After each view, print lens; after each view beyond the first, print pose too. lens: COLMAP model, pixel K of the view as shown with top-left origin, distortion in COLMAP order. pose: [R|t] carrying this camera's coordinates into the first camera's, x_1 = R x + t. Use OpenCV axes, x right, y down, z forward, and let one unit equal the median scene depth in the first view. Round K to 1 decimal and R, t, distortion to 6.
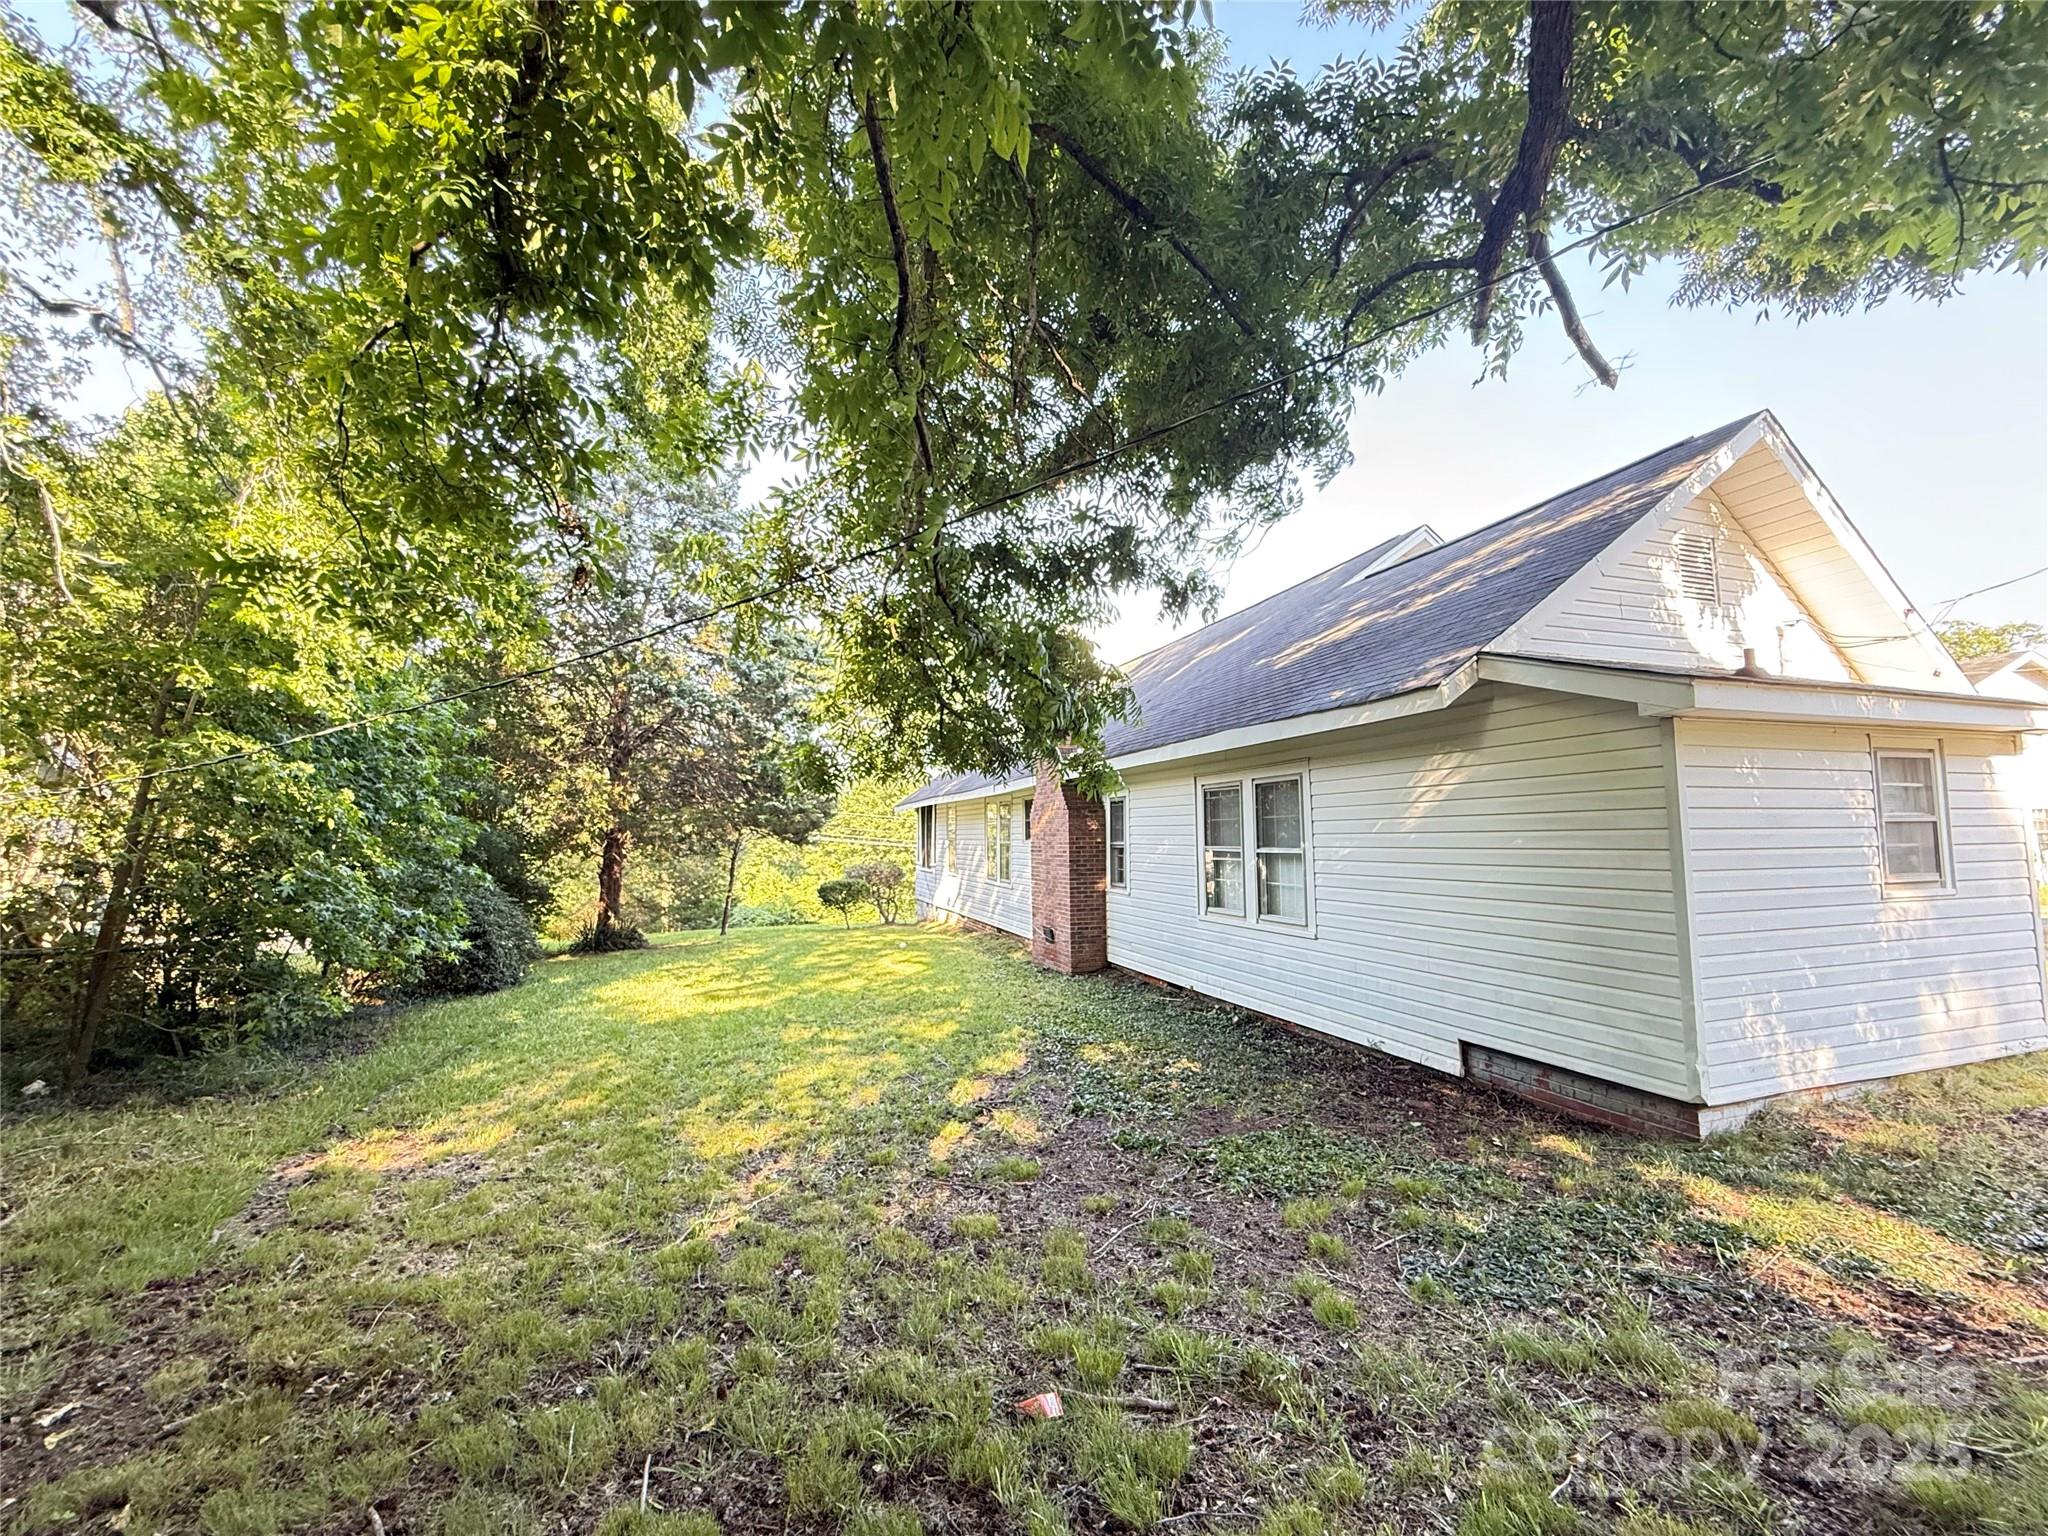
lens RADIAL K [[818.5, 0, 1024.0], [0, 818.5, 768.0], [0, 0, 1]] dist [-0.001275, -0.000030]
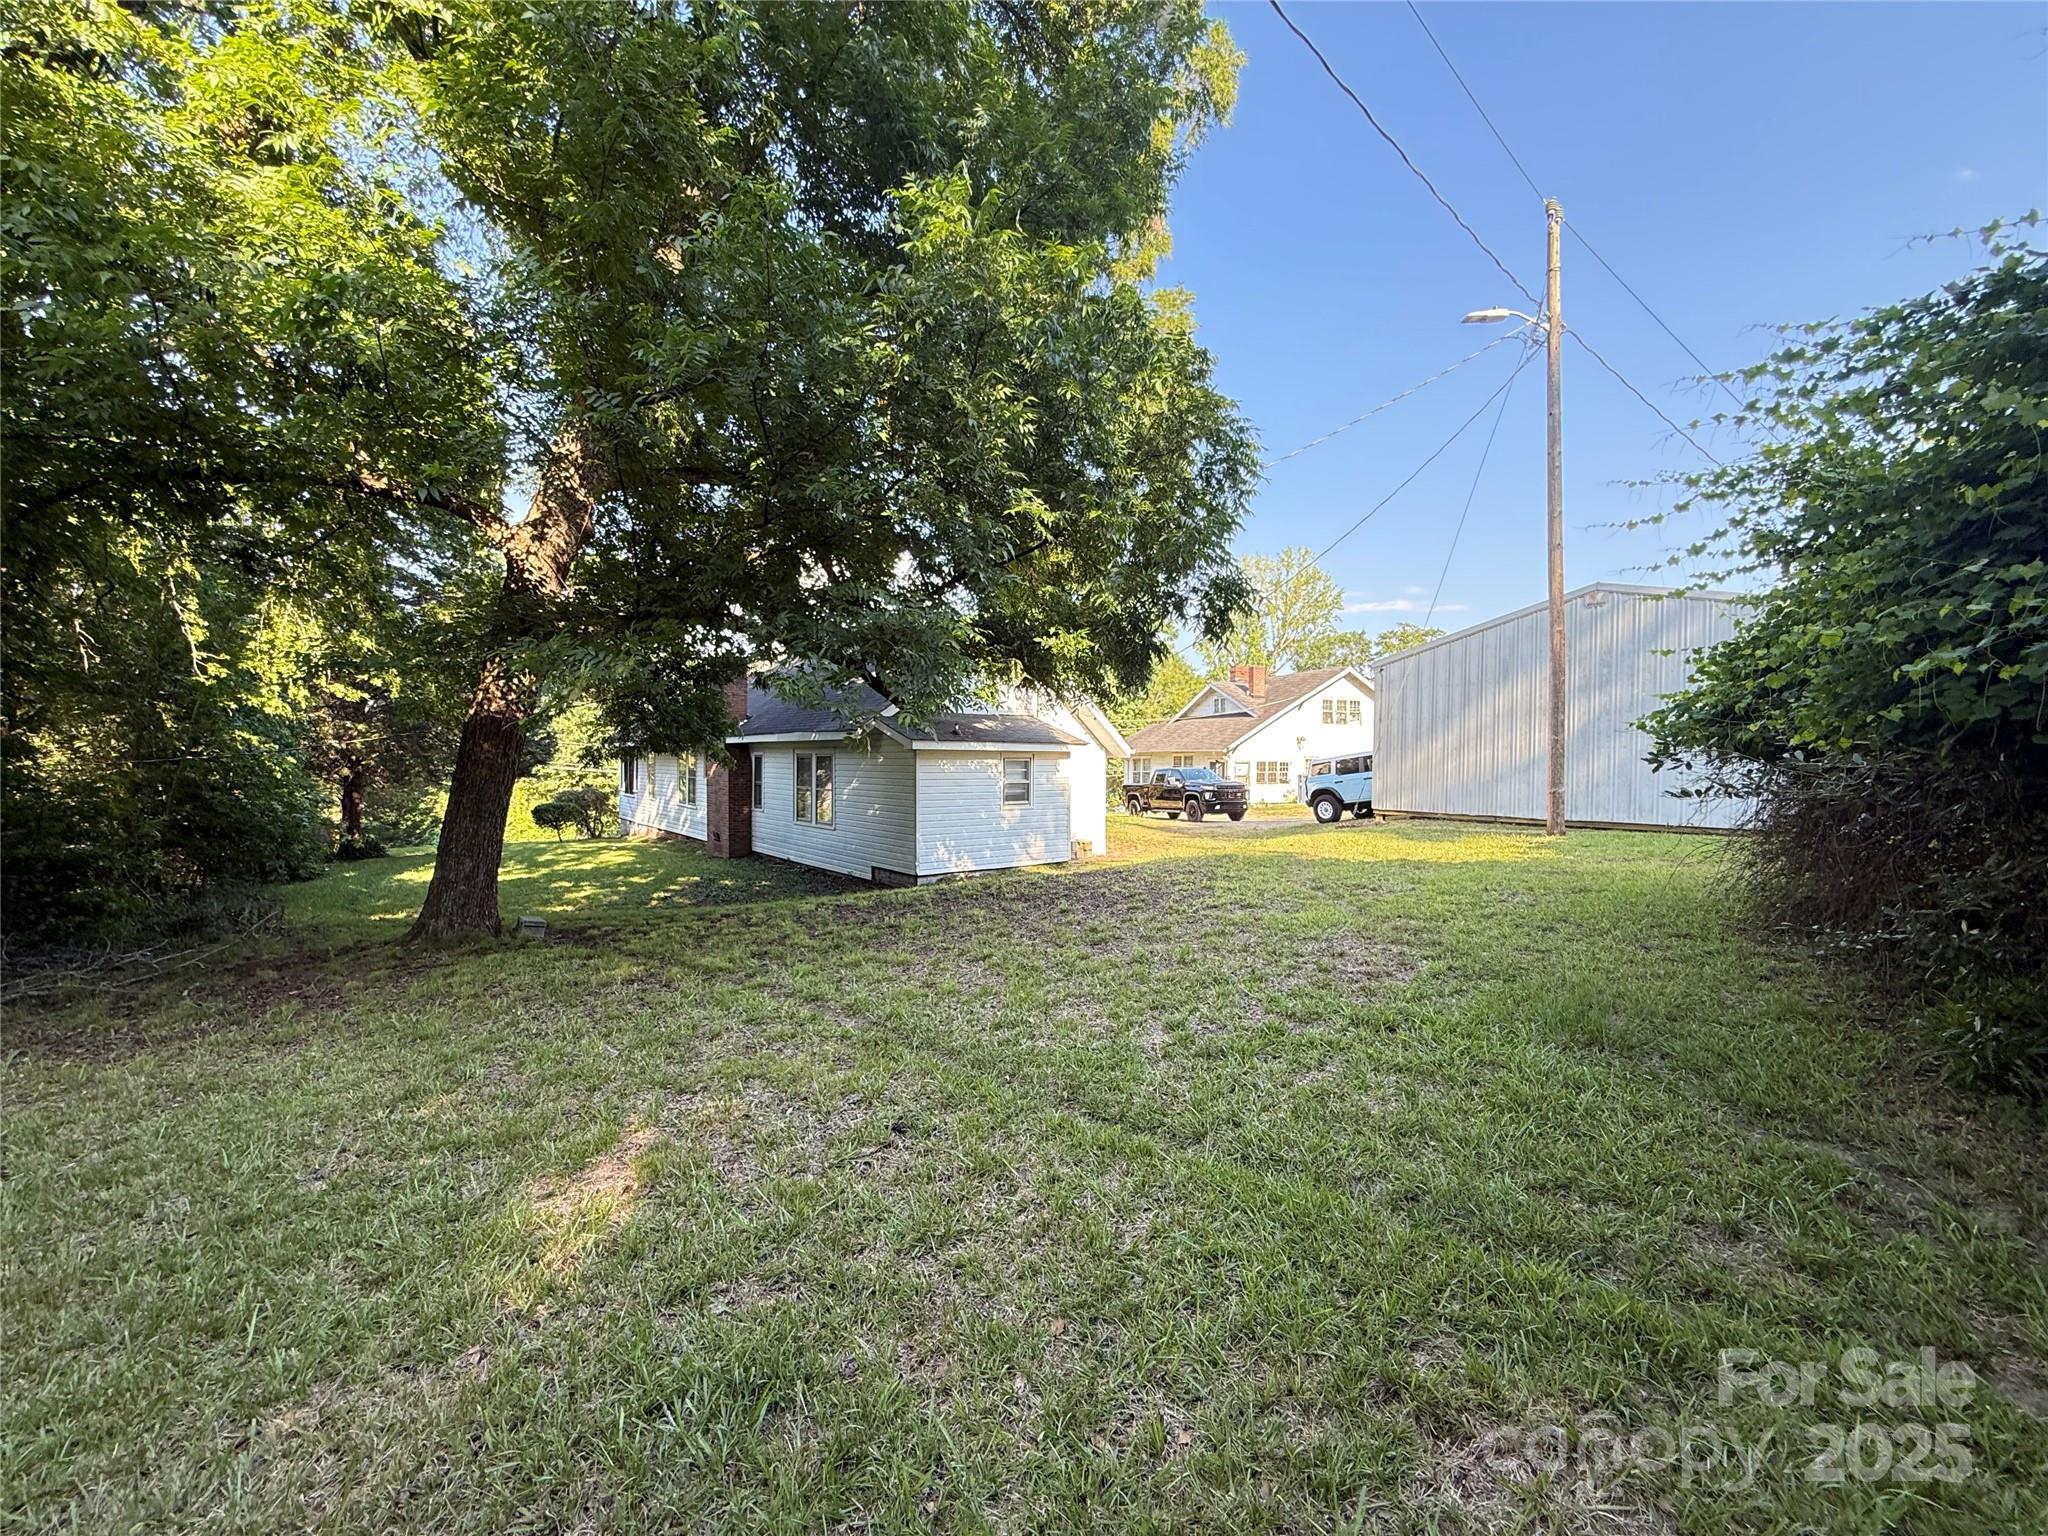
lens RADIAL K [[818.5, 0, 1024.0], [0, 818.5, 768.0], [0, 0, 1]] dist [-0.001275, -0.000030]
pose [[0.942568, 0.011756, 0.333807, 0.072508], [-0.043089, 0.995309, 0.086618, -0.119229], [-0.331223, -0.096027, 0.938653, -0.856804]]
